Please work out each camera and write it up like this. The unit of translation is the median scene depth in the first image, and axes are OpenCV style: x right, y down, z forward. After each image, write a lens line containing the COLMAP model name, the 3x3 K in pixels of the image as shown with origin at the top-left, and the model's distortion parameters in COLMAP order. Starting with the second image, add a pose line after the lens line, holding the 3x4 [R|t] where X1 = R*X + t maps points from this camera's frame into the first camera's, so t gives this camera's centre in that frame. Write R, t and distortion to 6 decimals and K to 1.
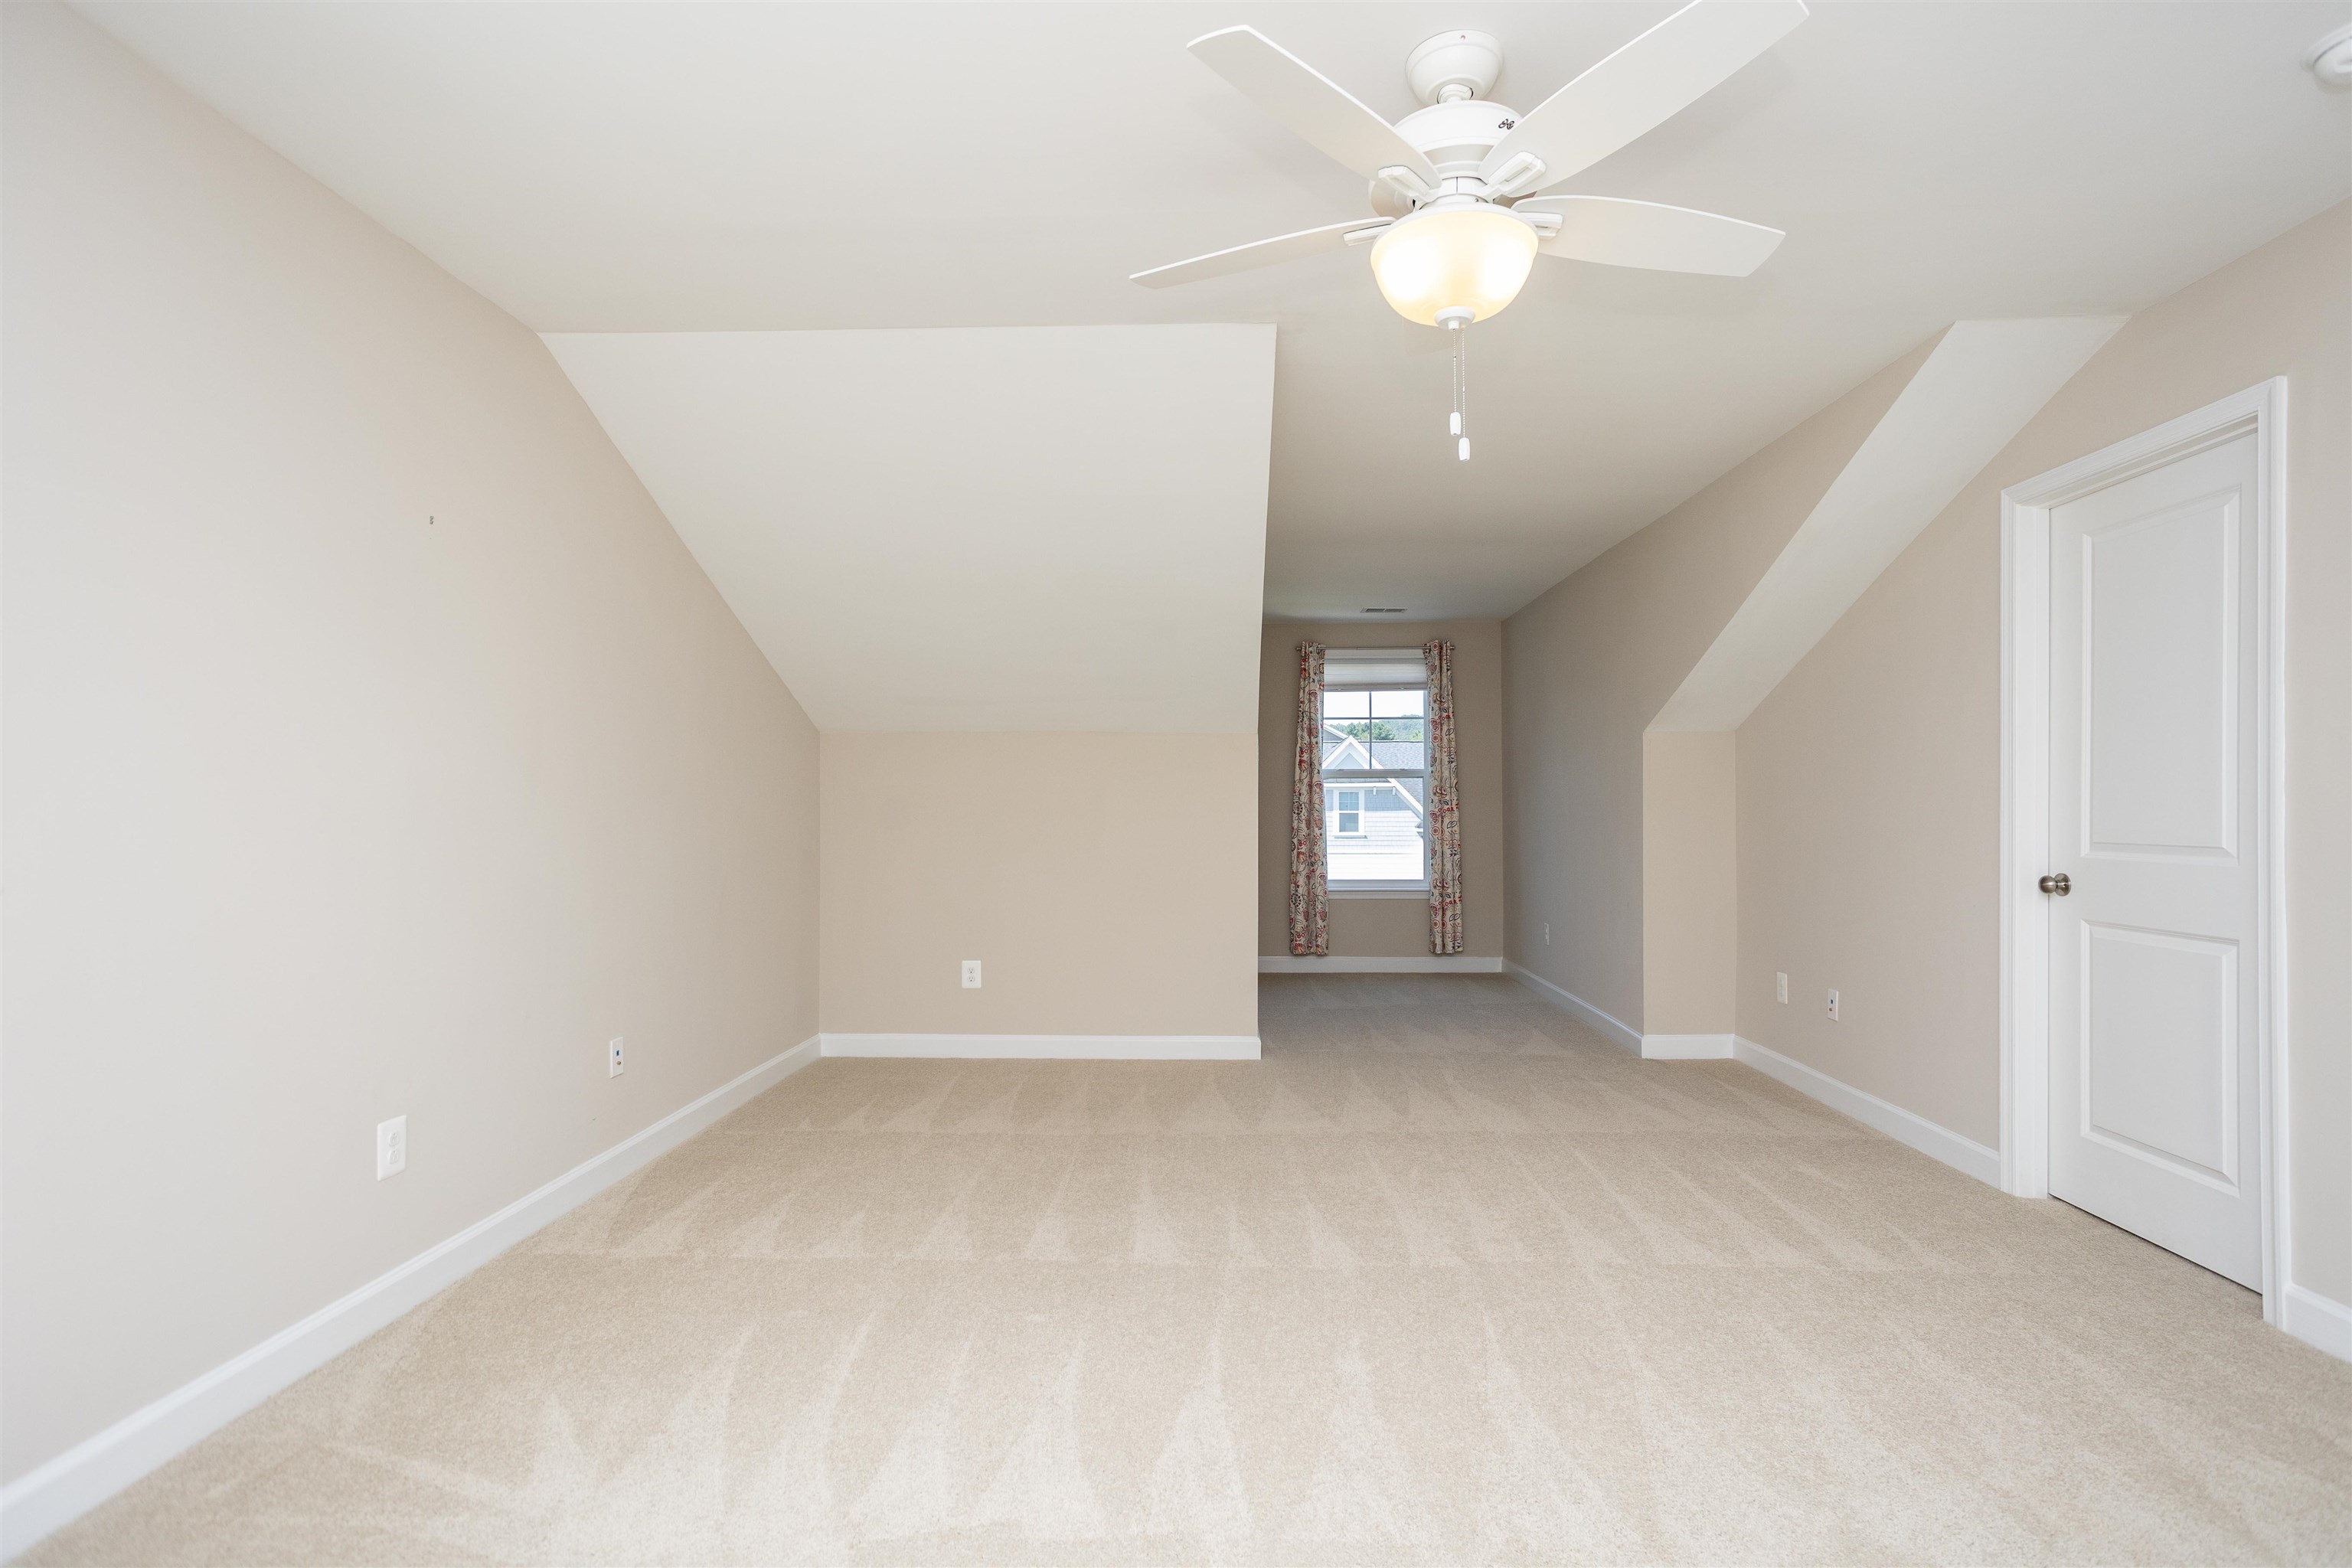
lens RADIAL K [[1141.4, 0, 1278.3], [0, 1141.4, 791.2], [0, 0, 1]] dist [-0.018998, 0.013008]
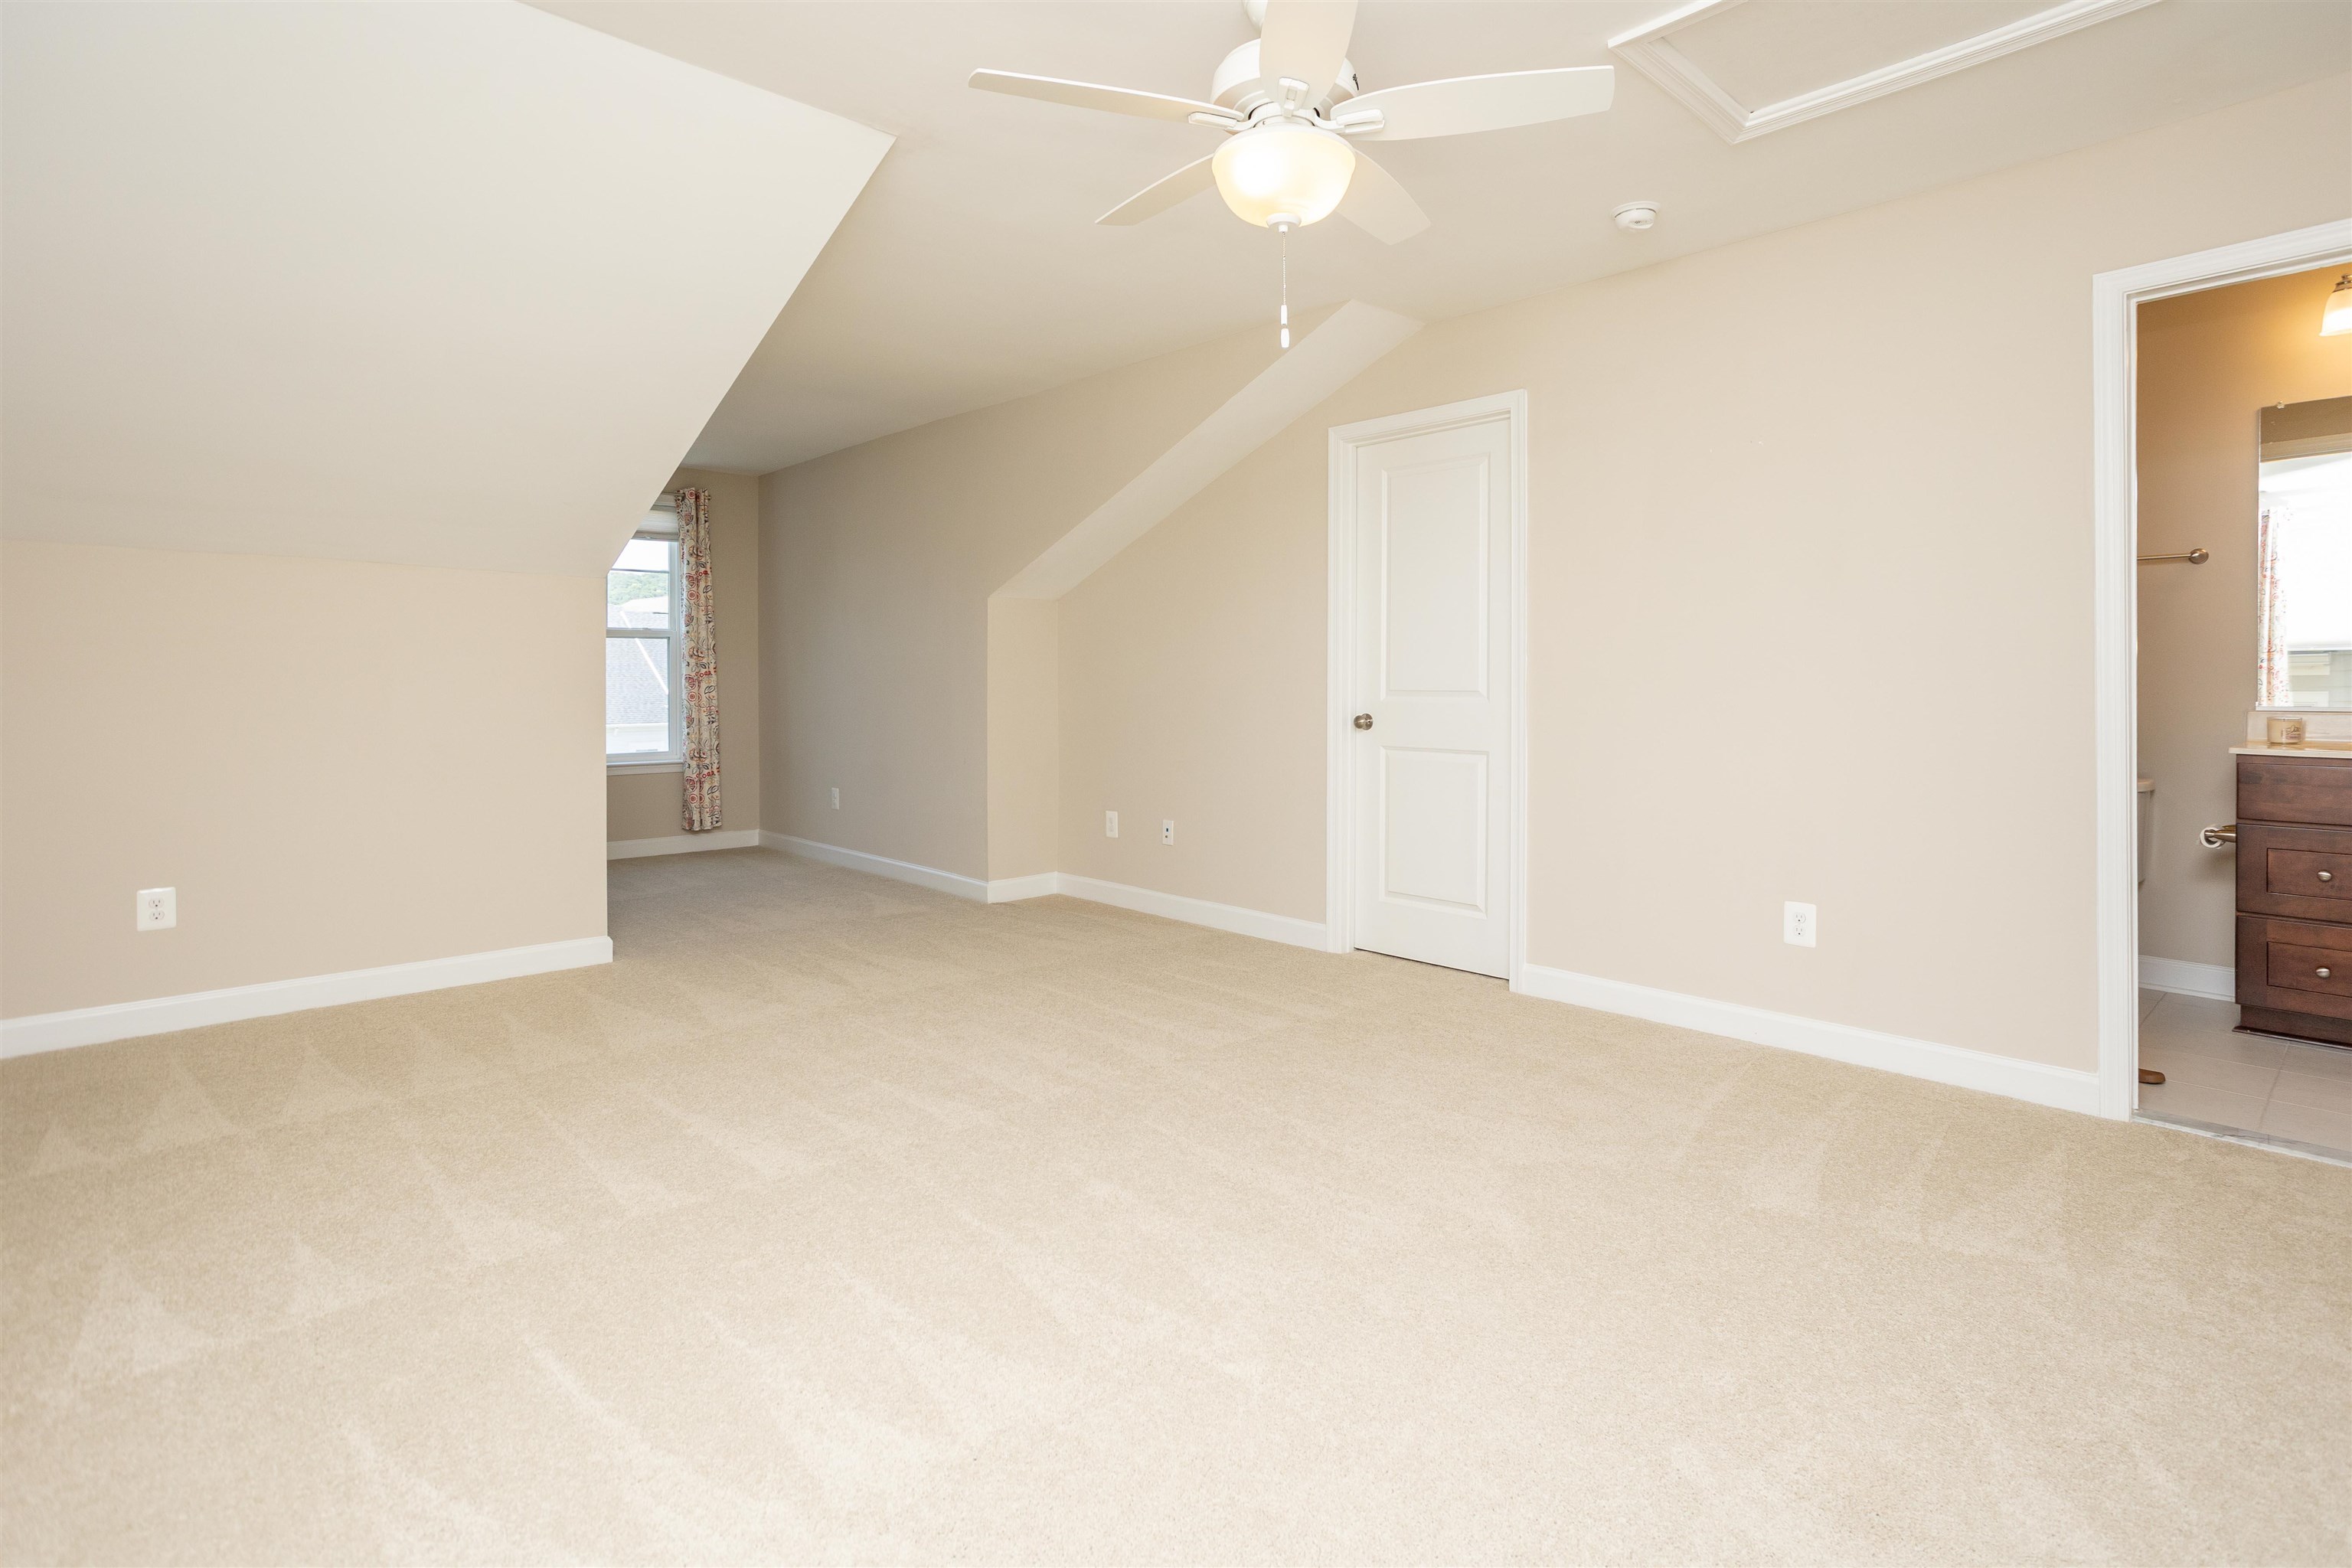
lens RADIAL K [[1141.4, 0, 1202.4], [0, 1141.4, 670.3], [0, 0, 1]] dist [-0.018998, 0.013008]
pose [[0.726452, 0.005149, 0.687198, -0.275491], [-0.007907, 0.999968, 0.000866, 0.013966], [-0.687171, -0.006063, 0.726470, 0.087571]]
